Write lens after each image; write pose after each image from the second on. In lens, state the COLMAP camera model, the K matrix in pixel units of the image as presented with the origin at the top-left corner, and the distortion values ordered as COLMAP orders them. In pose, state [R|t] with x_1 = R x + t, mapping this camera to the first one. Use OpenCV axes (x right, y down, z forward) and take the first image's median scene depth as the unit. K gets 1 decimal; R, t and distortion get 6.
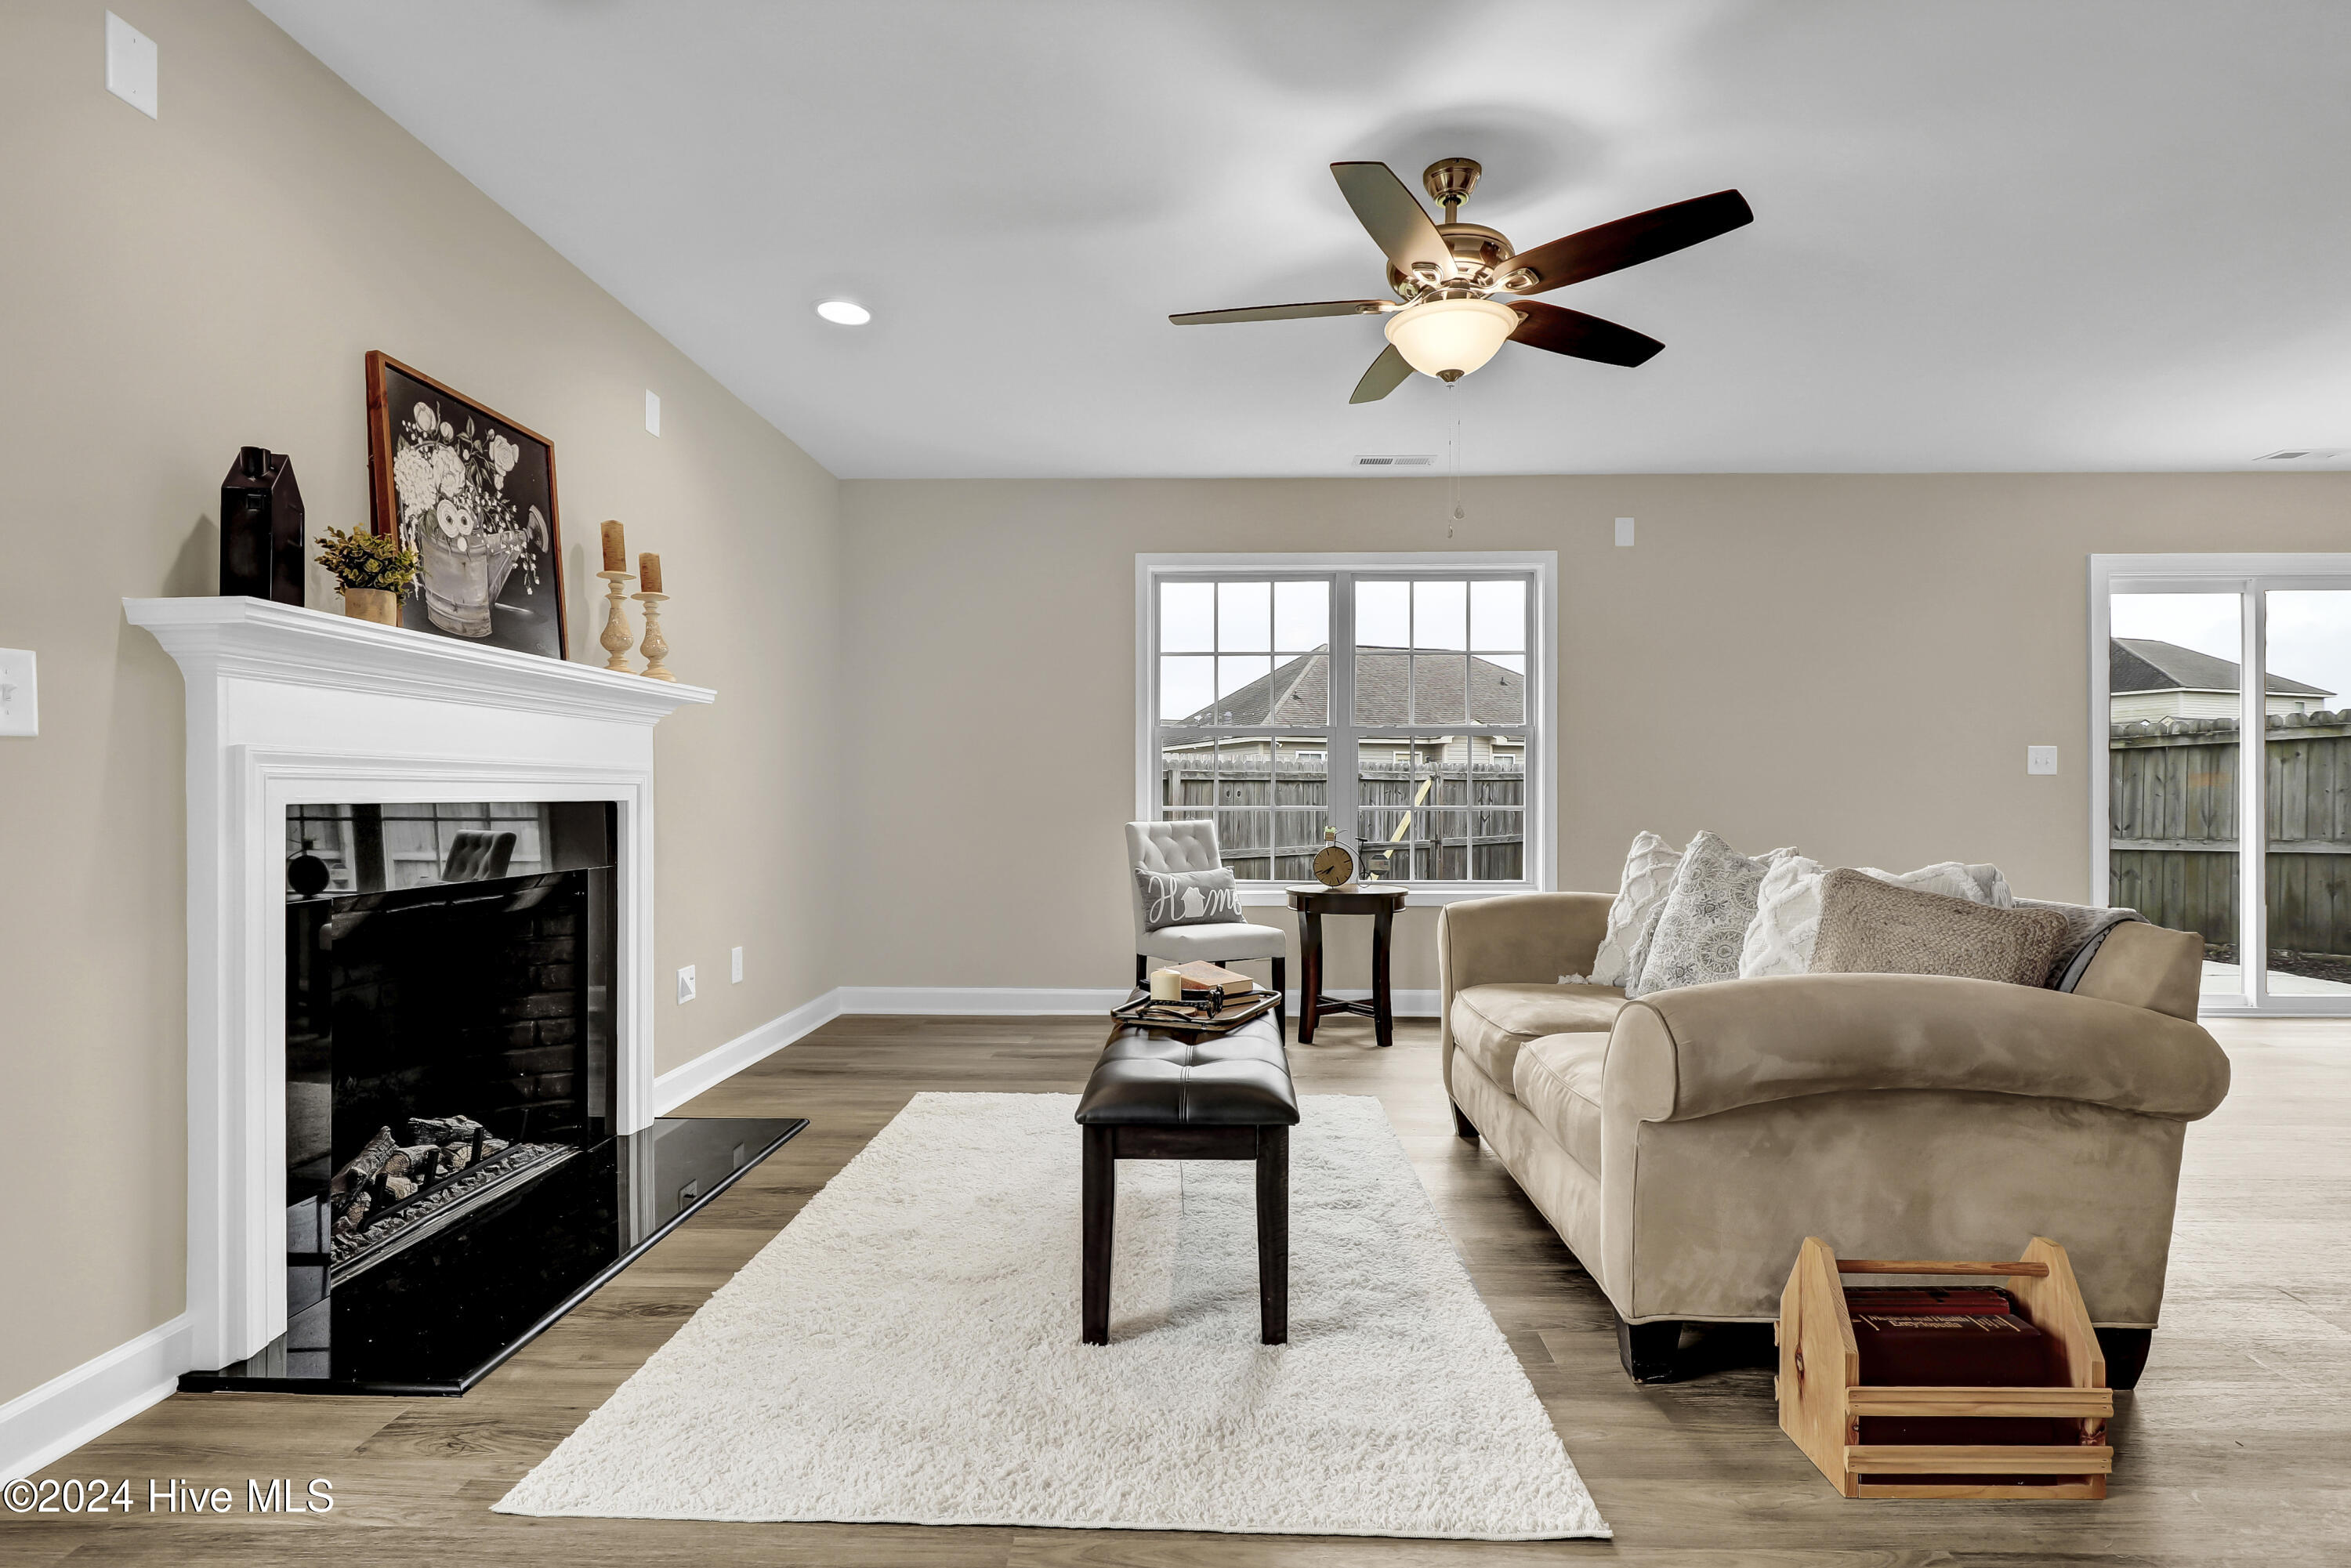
lens RADIAL K [[1115.6, 0, 1175.9], [0, 1115.6, 785.3], [0, 0, 1]] dist [0.000815, 0.000067]
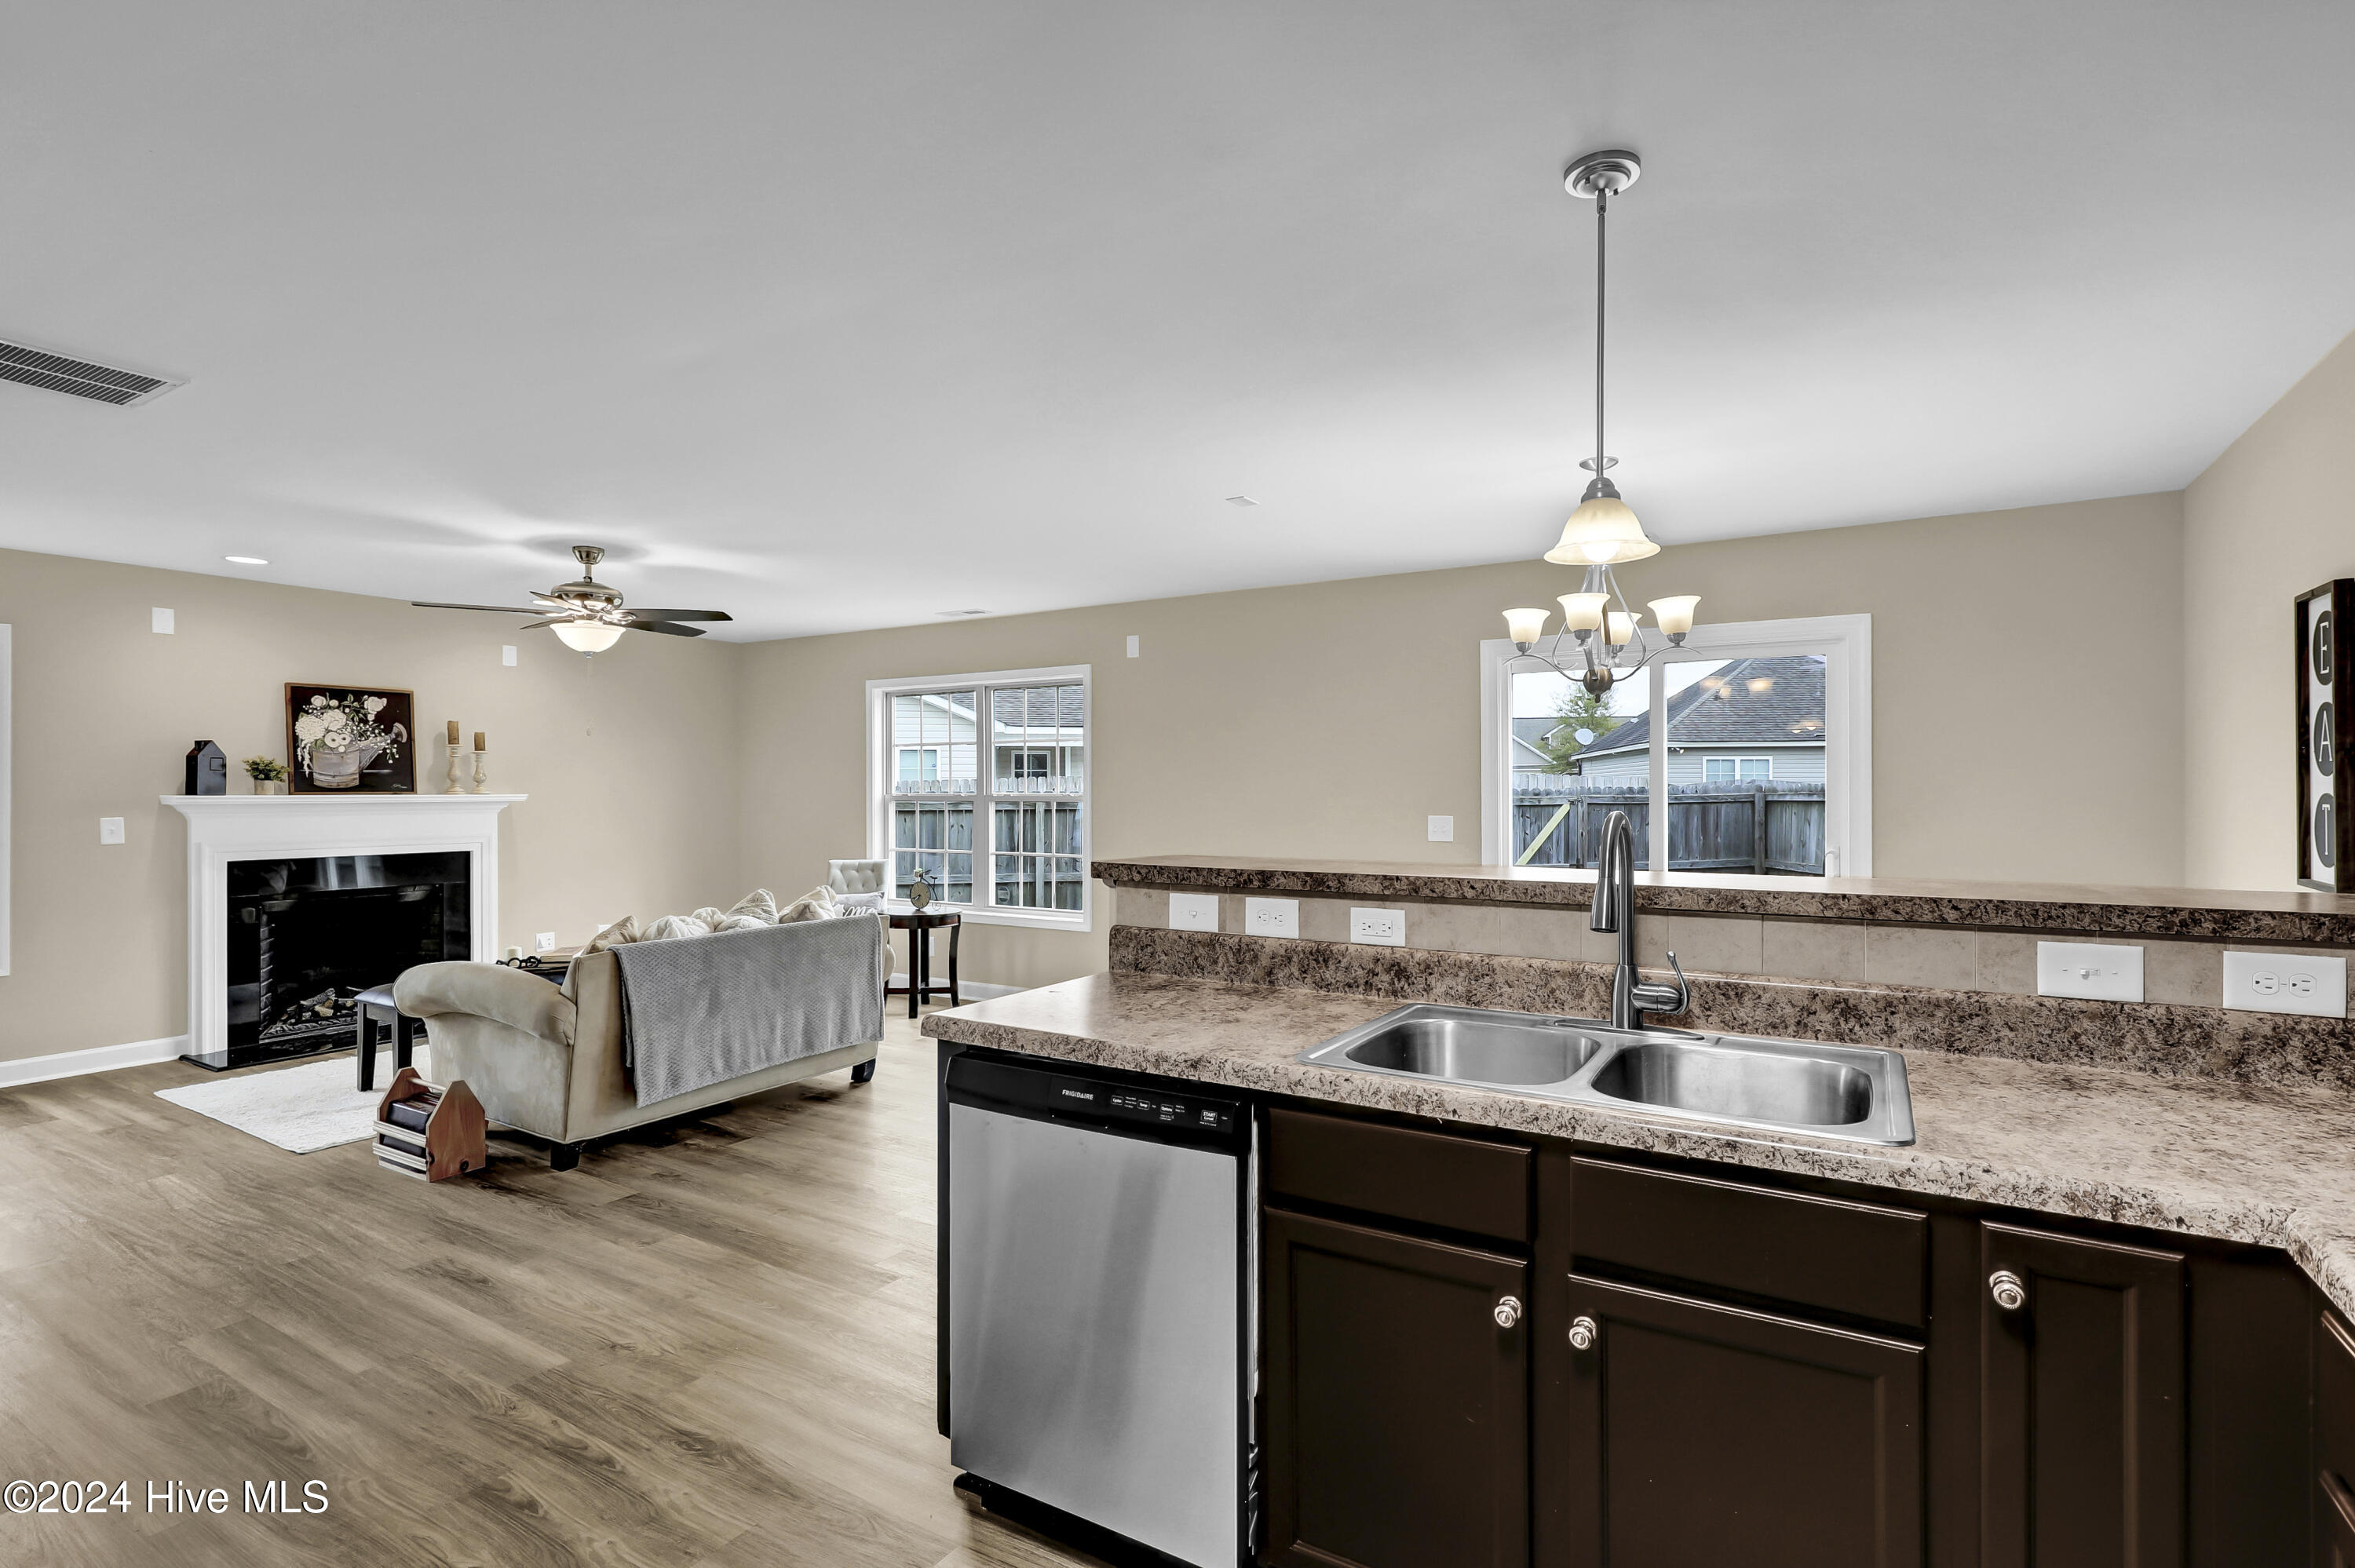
lens RADIAL K [[1117.4, 0, 1192.3], [0, 1117.4, 792.6], [0, 0, 1]] dist [0.000815, 0.000067]
pose [[0.875263, -0.003148, -0.483637, 2.011148], [0.007637, 0.999944, 0.007311, -0.119622], [0.483587, -0.010092, 0.875238, -0.208848]]
